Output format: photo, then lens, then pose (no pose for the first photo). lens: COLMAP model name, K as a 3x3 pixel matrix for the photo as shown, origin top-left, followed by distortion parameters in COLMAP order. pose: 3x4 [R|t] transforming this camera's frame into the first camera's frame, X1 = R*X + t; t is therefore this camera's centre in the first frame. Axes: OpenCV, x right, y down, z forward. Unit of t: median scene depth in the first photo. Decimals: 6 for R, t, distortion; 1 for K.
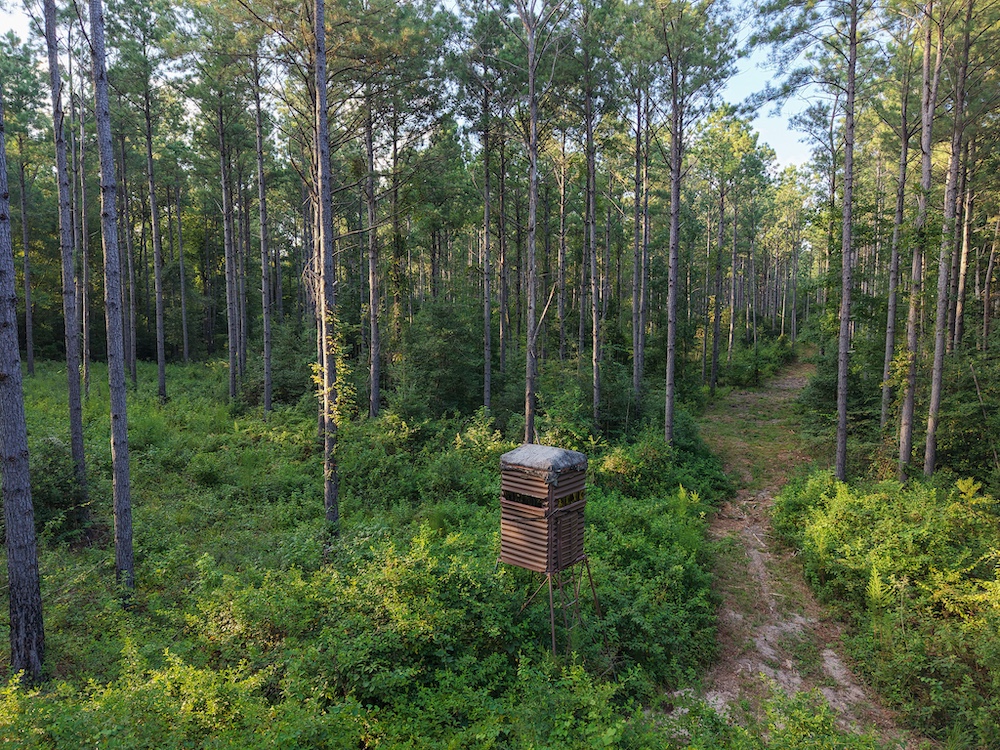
lens RADIAL K [[685.5, 0, 493.1], [0, 685.5, 374.5], [0, 0, 1]] dist [0.049387, -0.027968]
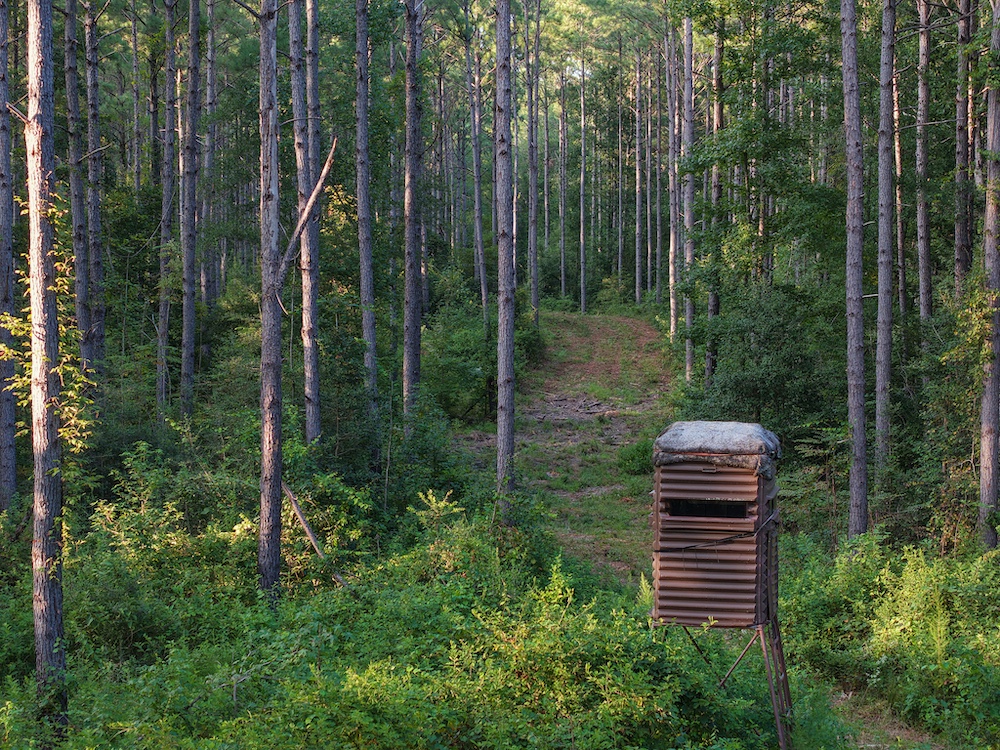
lens RADIAL K [[2179.6, 0, 502.2], [0, 2179.6, 374.5], [0, 0, 1]] dist [-0.190671, 0.000000]
pose [[0.897004, -0.029253, 0.441054, -0.354543], [0.041958, 0.998937, -0.019079, 0.037061], [-0.440027, 0.035620, 0.897278, -0.222381]]
